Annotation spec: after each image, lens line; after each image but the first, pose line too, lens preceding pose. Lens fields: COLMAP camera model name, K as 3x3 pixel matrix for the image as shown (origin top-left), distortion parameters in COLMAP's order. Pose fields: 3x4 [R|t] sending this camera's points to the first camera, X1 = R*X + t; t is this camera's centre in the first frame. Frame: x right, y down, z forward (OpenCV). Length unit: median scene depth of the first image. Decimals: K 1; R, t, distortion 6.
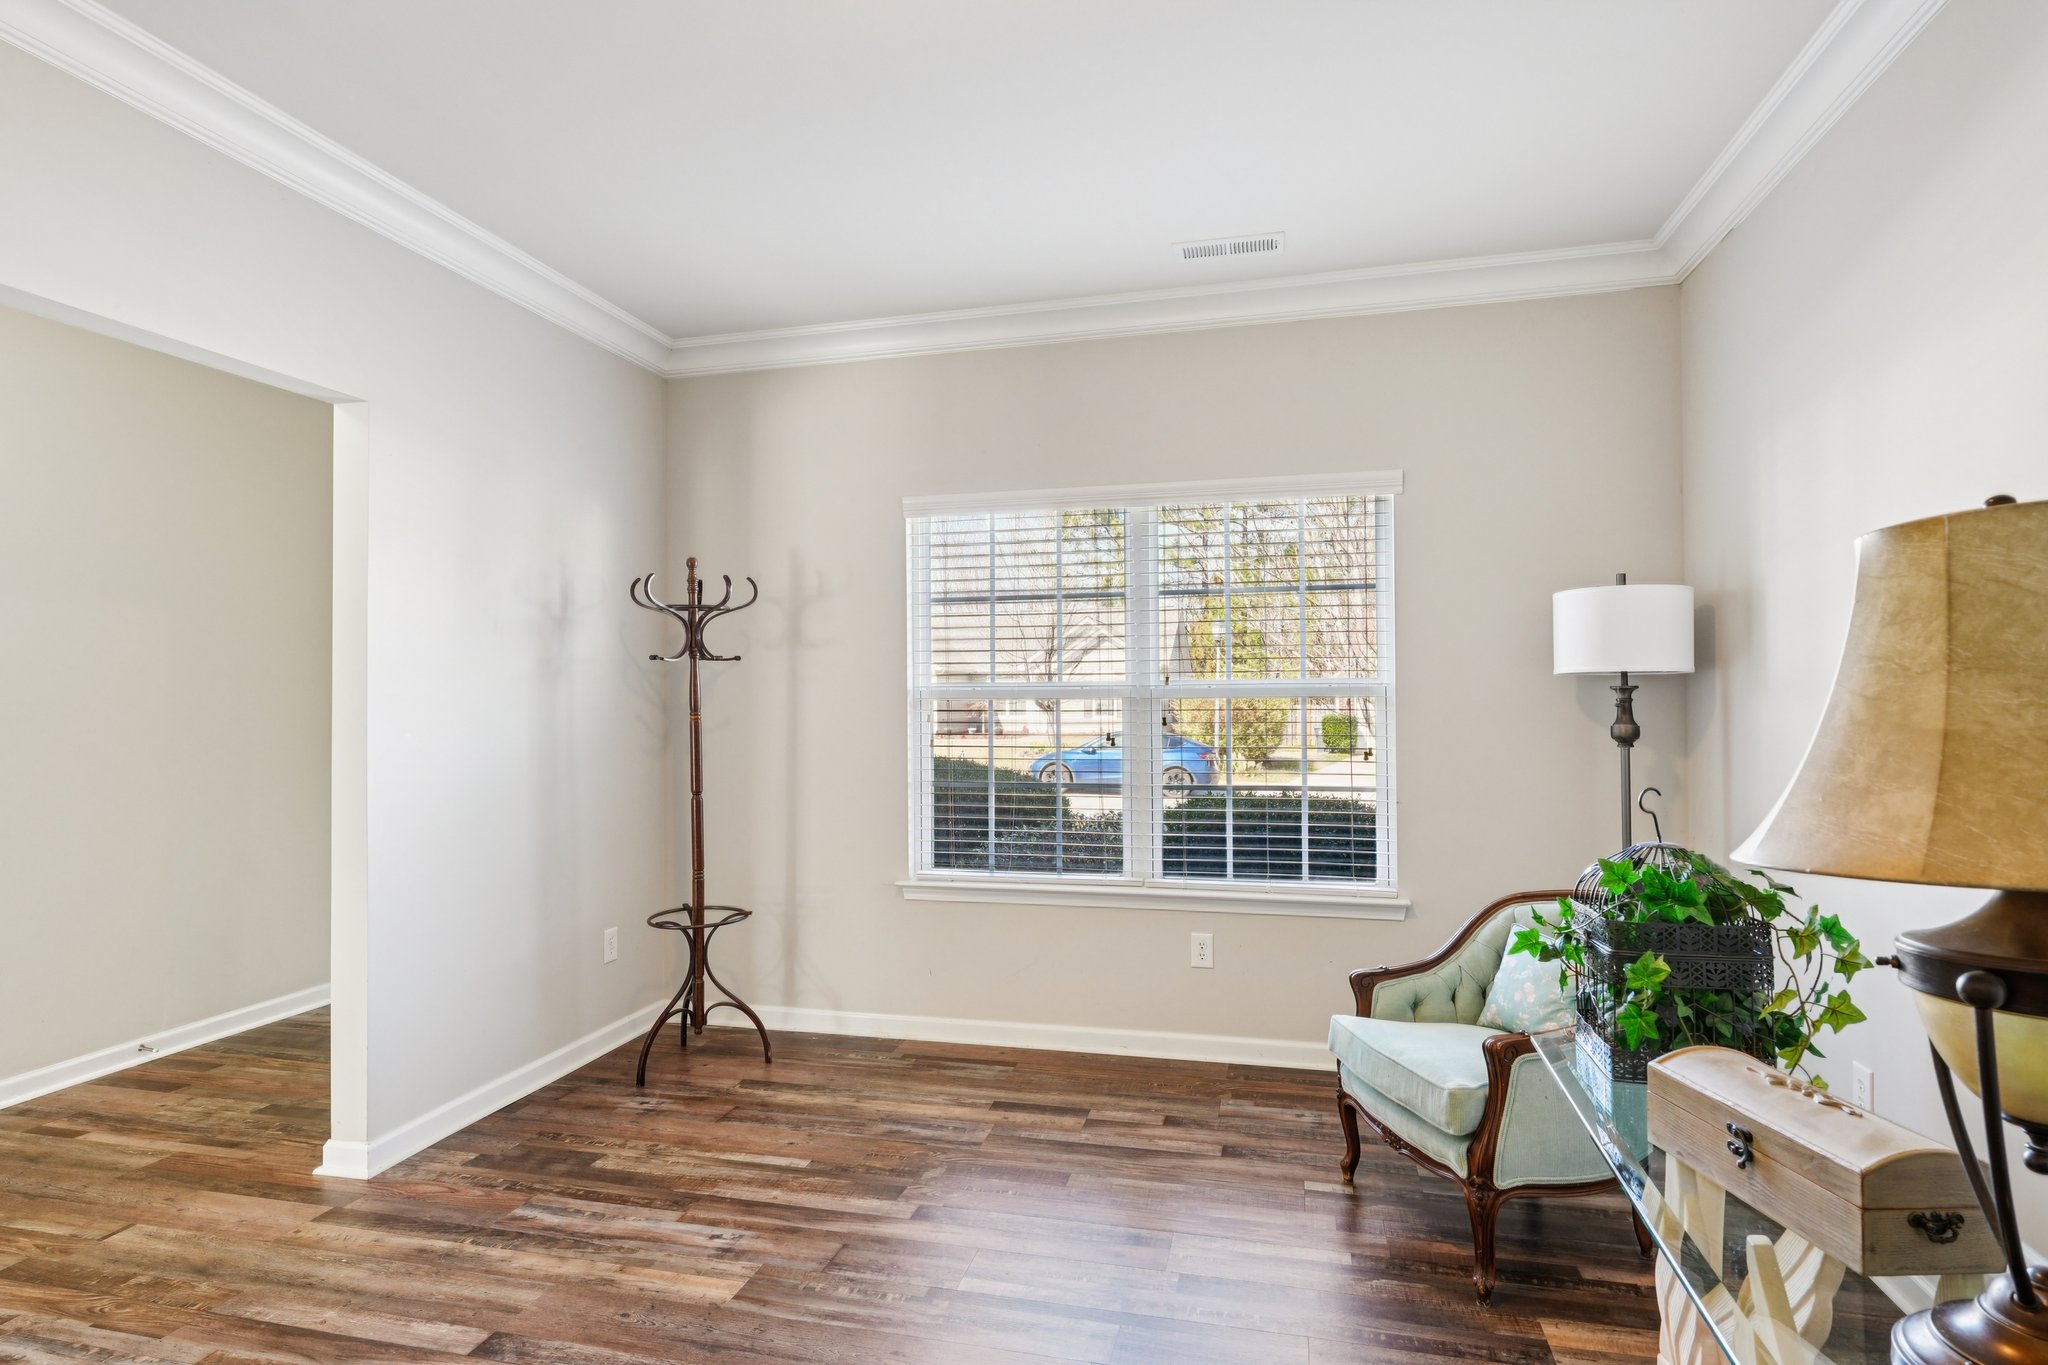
lens RADIAL K [[1057.5, 0, 1037.6], [0, 1057.5, 696.5], [0, 0, 1]] dist [0.000271, 0.000704]
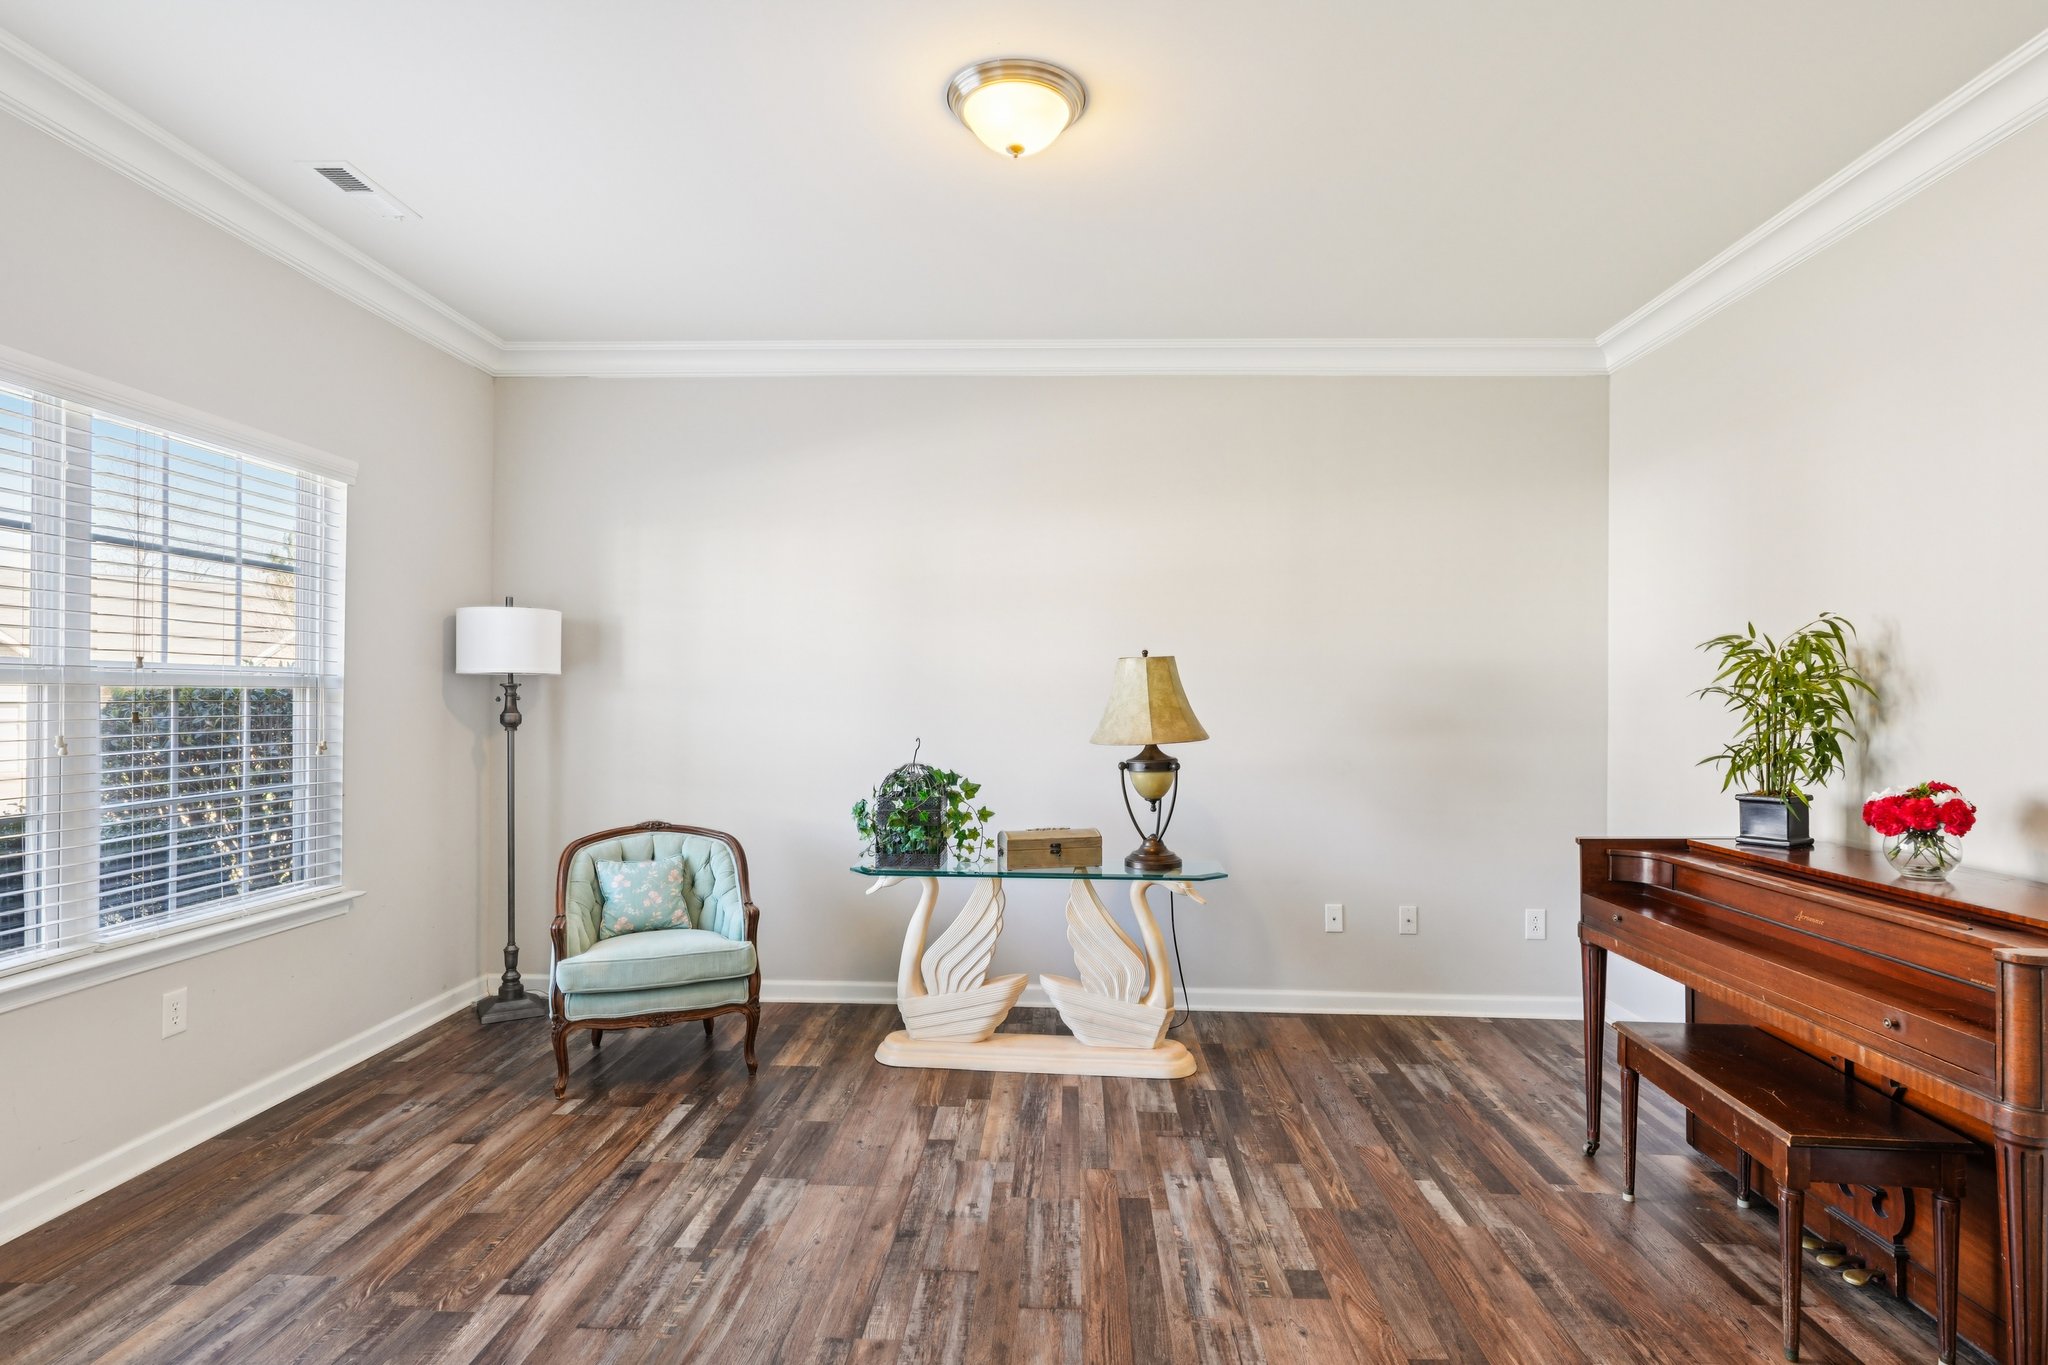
lens RADIAL K [[1057.5, 0, 1021.8], [0, 1057.5, 690.5], [0, 0, 1]] dist [0.000271, 0.000704]
pose [[-0.170327, -0.001821, 0.985386, -0.838715], [-0.018736, 0.999824, -0.001391, -0.011799], [-0.985210, -0.018699, -0.170331, 0.601482]]
